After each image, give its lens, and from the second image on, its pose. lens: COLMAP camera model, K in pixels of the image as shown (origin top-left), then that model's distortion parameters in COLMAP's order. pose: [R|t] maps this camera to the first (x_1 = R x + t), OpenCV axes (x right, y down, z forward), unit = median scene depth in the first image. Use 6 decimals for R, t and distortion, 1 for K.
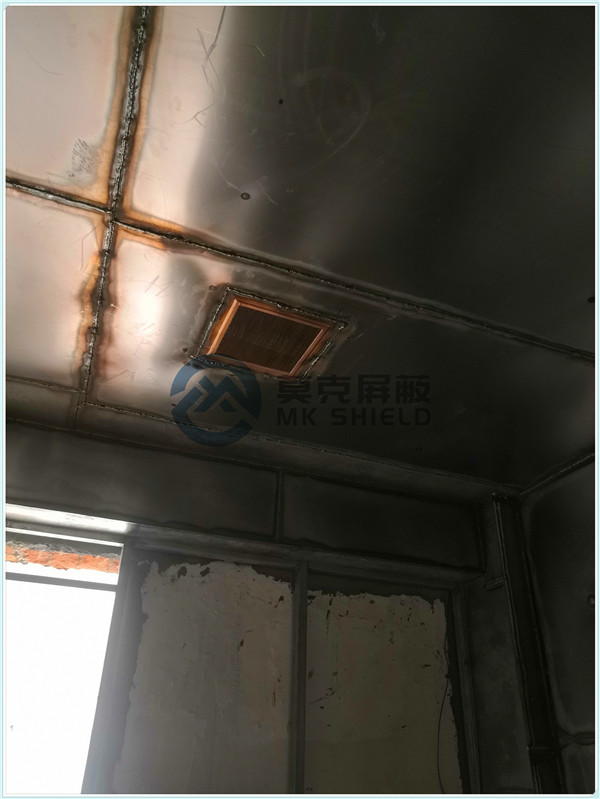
lens RADIAL K [[628.3, 0, 300.8], [0, 628.3, 403.9], [0, 0, 1]] dist [0.014717, -0.007222]
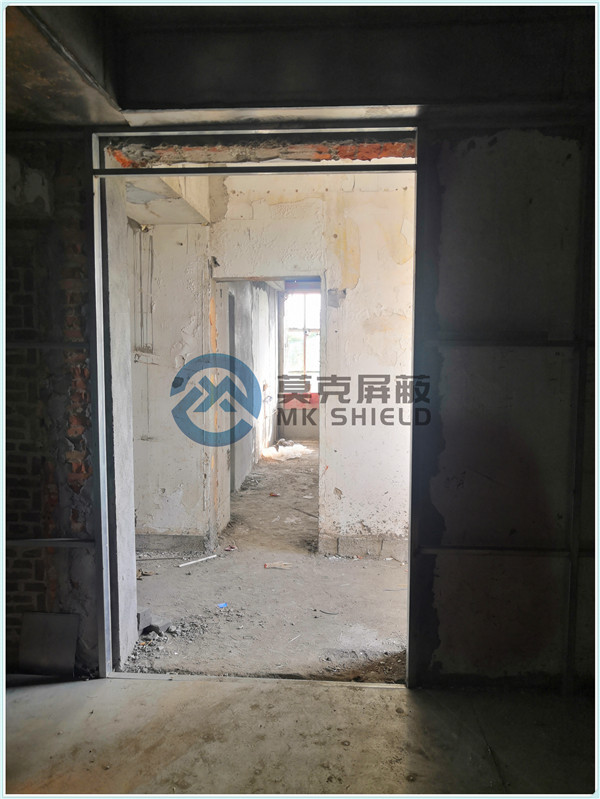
lens RADIAL K [[628.3, 0, 300.2], [0, 628.3, 403.6], [0, 0, 1]] dist [0.014717, -0.007222]
pose [[0.895027, 0.027709, -0.445150, 0.048924], [0.243685, 0.805548, 0.540102, -0.040983], [0.373555, -0.591883, 0.714235, -0.180108]]
